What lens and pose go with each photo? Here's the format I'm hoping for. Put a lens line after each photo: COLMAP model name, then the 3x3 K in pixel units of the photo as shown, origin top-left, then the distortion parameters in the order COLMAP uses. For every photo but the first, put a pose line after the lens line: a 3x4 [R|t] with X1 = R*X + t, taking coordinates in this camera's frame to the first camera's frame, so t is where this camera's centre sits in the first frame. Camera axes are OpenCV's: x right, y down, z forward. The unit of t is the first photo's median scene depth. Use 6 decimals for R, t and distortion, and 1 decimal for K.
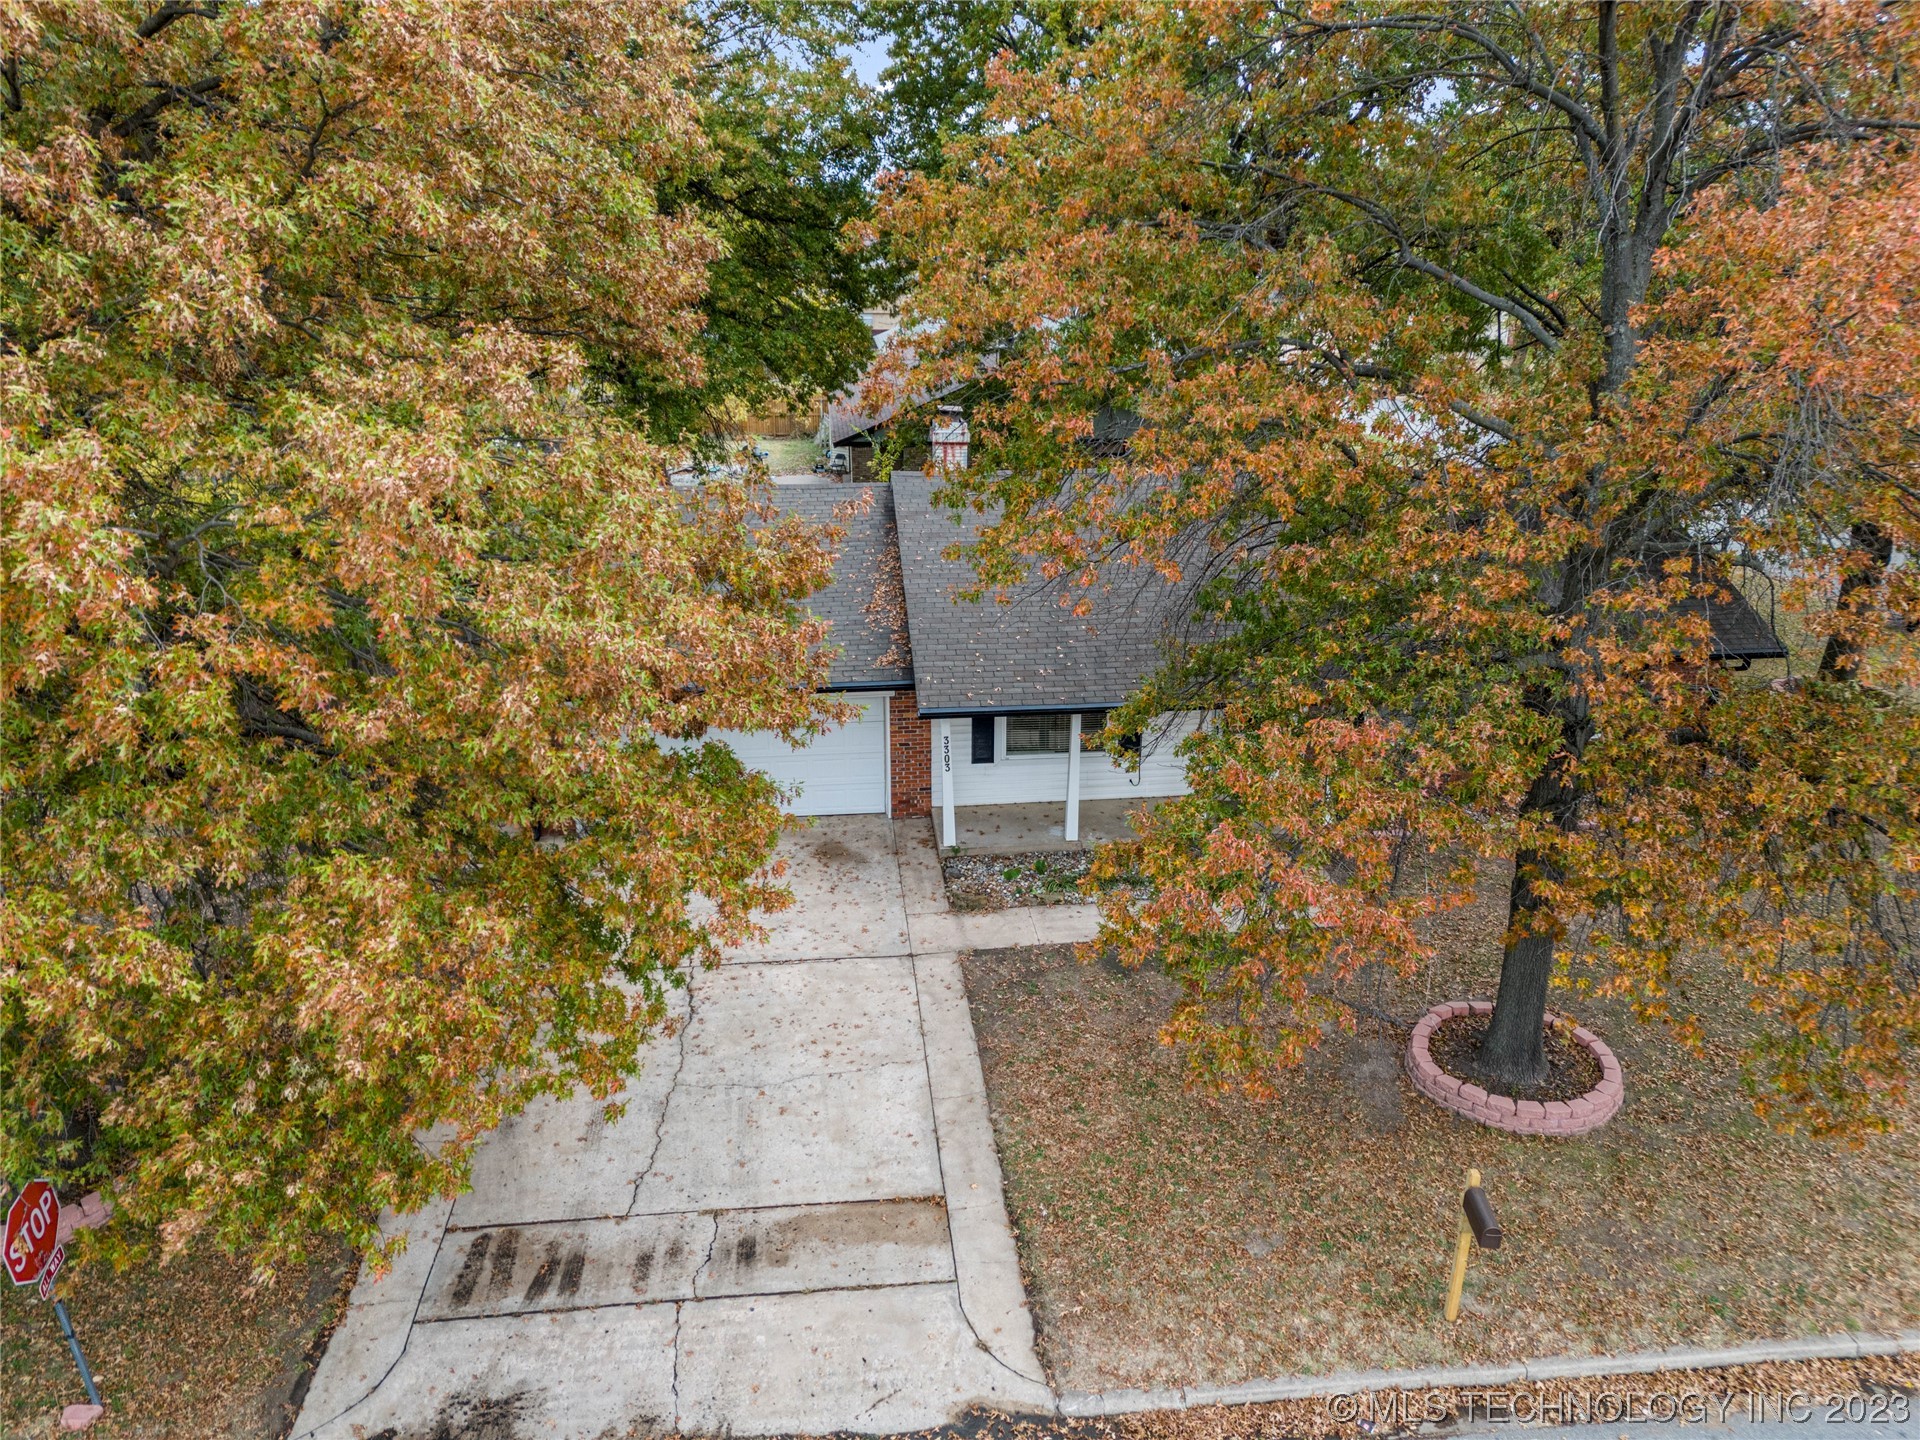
lens RADIAL K [[1385.5, 0, 961.2], [0, 1385.5, 721.4], [0, 0, 1]] dist [0.013209, -0.003284]
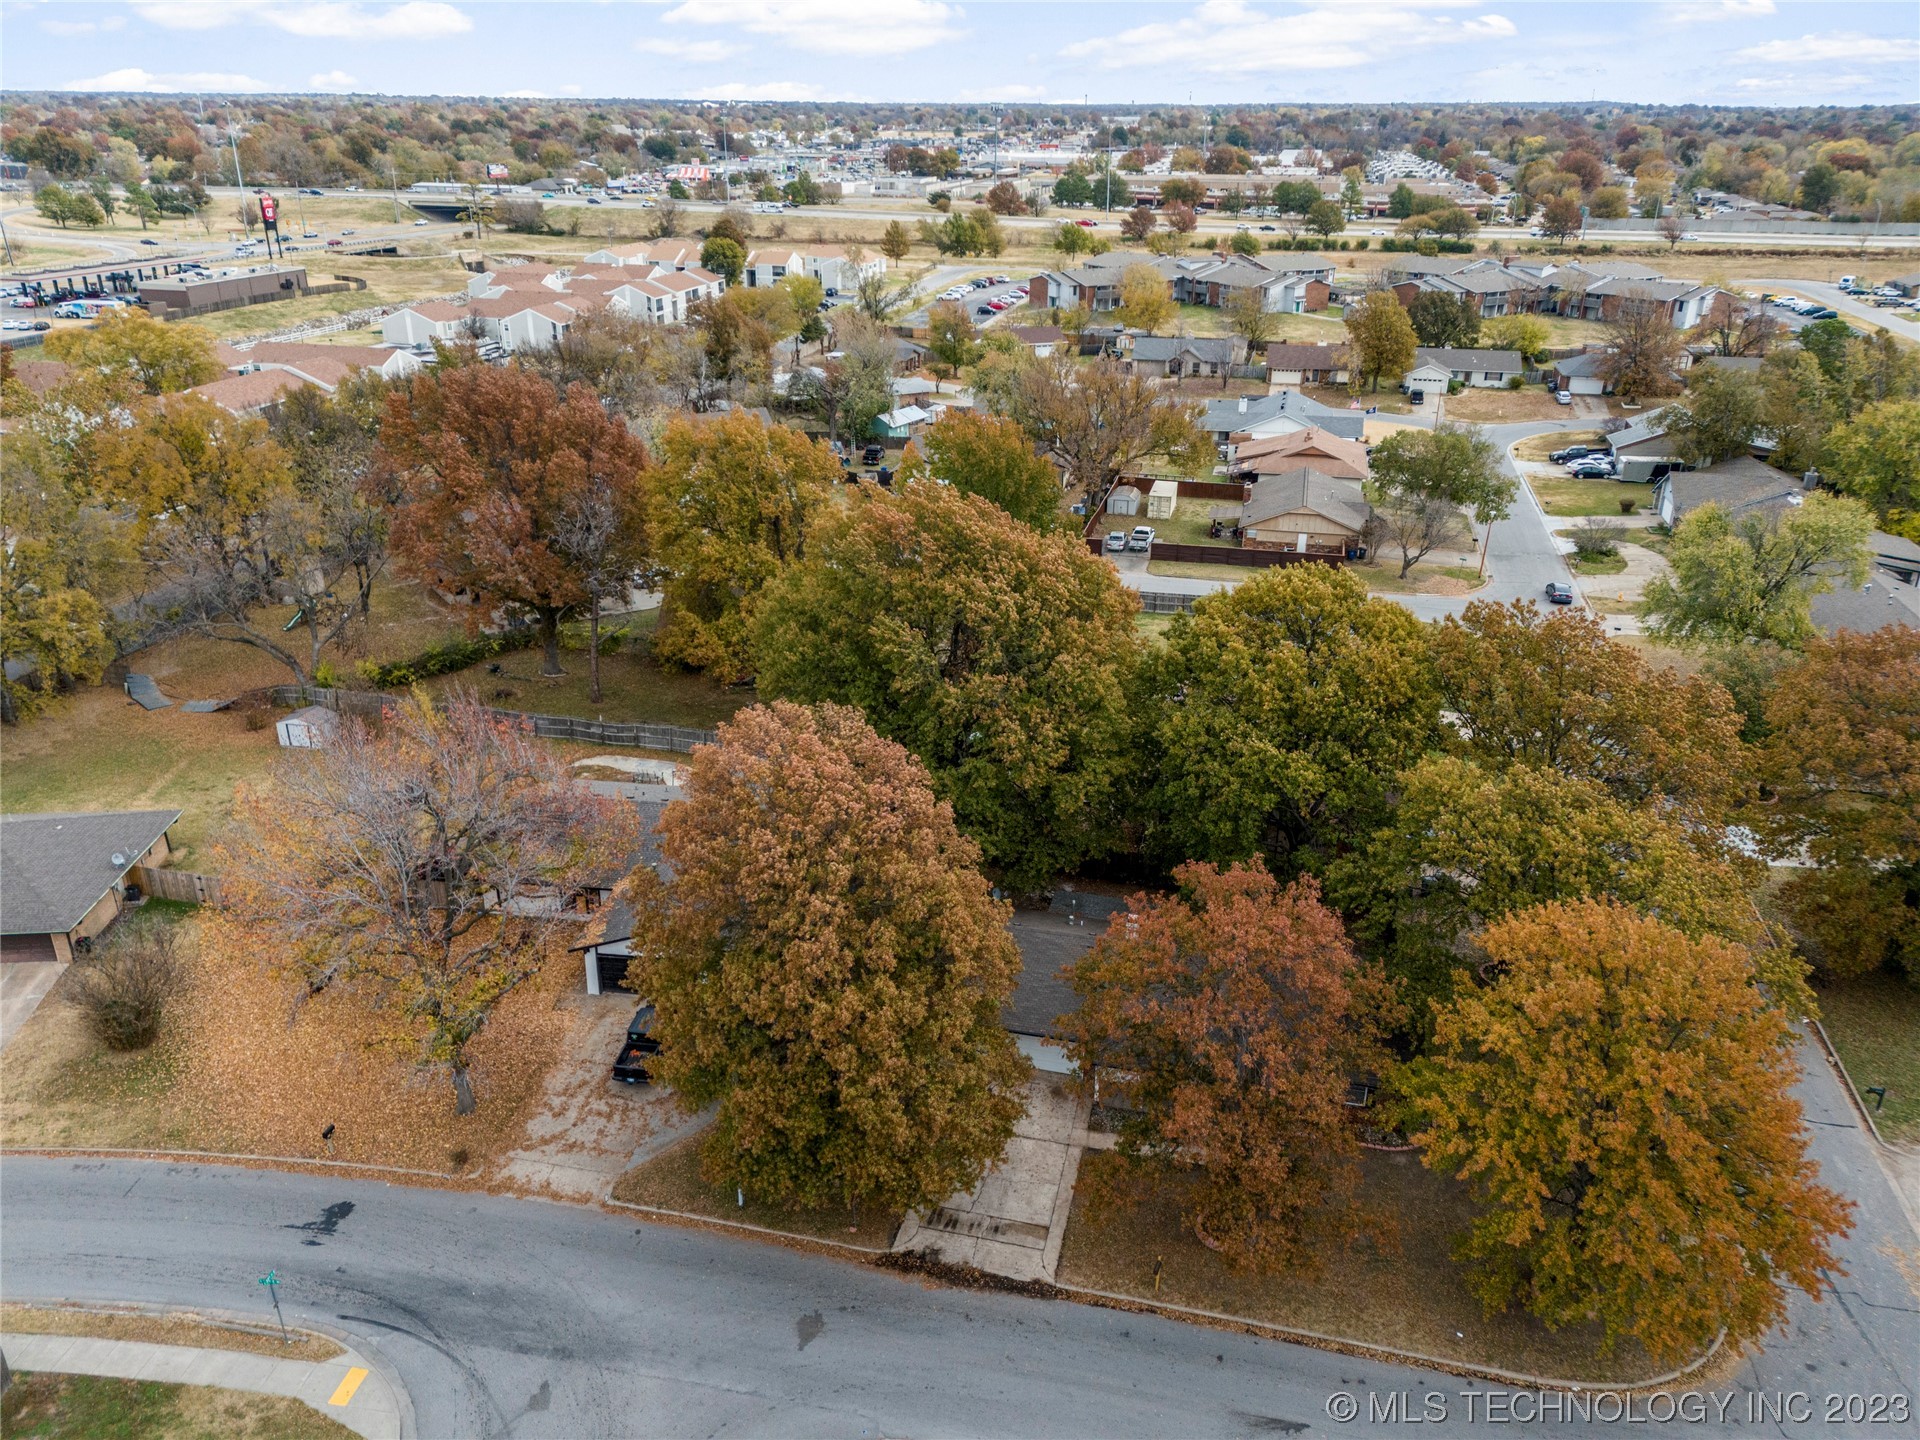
lens RADIAL K [[1385.5, 0, 955.7], [0, 1385.5, 727.5], [0, 0, 1]] dist [0.013209, -0.003284]
pose [[0.942430, 0.140313, -0.303541, 0.764280], [-0.118929, 0.989002, 0.087922, -1.421313], [0.312539, -0.046761, 0.948753, -2.833232]]
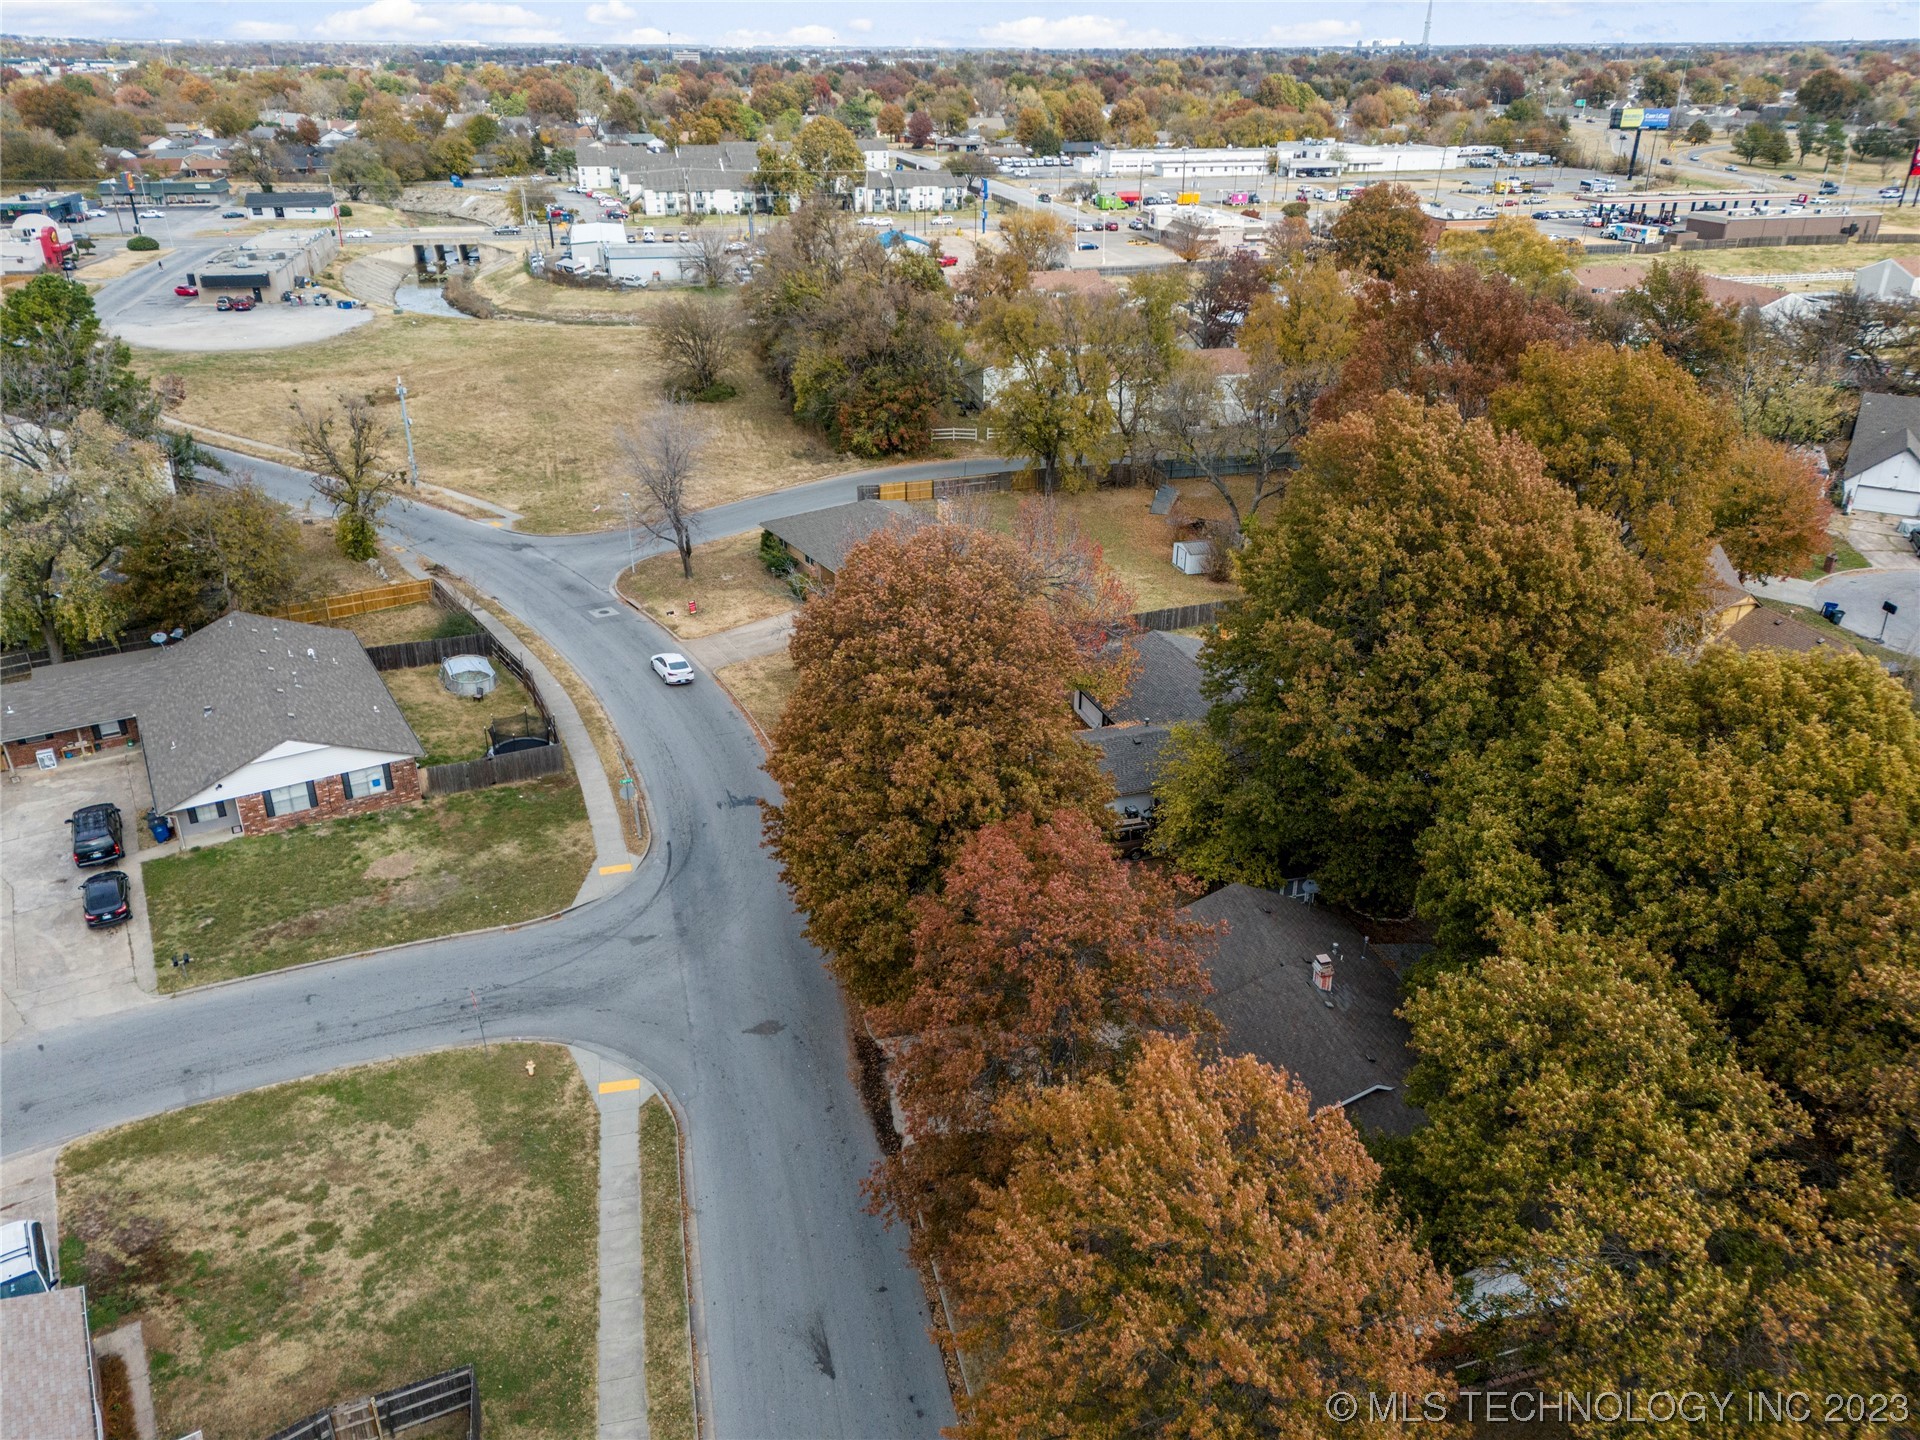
lens RADIAL K [[1385.5, 0, 960.6], [0, 1385.5, 718.9], [0, 0, 1]] dist [0.013209, -0.003284]
pose [[0.134085, 0.431035, -0.892317, 3.060692], [-0.340782, 0.865587, 0.366915, -2.096398], [0.930531, 0.254888, 0.262951, -0.266181]]
